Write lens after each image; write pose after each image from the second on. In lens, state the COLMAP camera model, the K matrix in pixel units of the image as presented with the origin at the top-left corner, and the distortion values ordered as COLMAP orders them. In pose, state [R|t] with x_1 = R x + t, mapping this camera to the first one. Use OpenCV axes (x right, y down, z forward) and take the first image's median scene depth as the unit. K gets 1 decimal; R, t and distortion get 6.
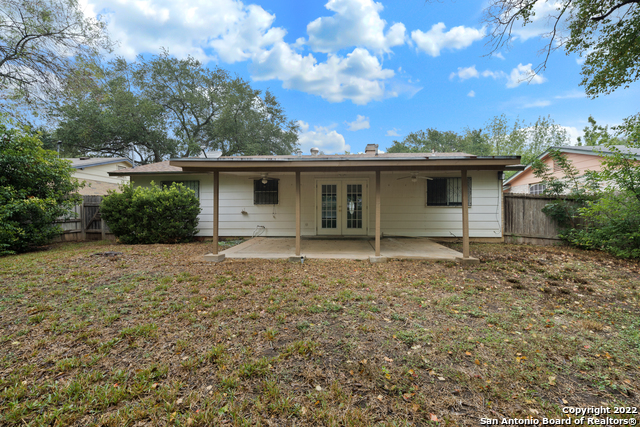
lens RADIAL K [[256.5, 0, 316.4], [0, 256.5, 213.3], [0, 0, 1]] dist [-0.000051, -0.000258]
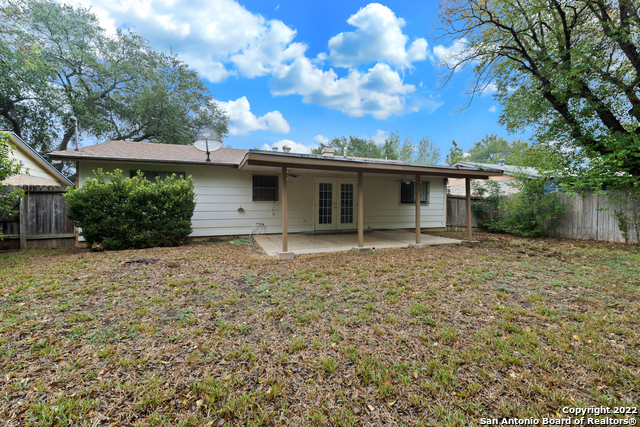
lens RADIAL K [[256.5, 0, 316.4], [0, 256.5, 213.3], [0, 0, 1]] dist [-0.000051, -0.000258]
pose [[0.915720, -0.008417, 0.401729, -0.419307], [0.003978, 0.999921, 0.011882, 0.001215], [-0.401797, -0.009282, 0.915682, 0.032223]]
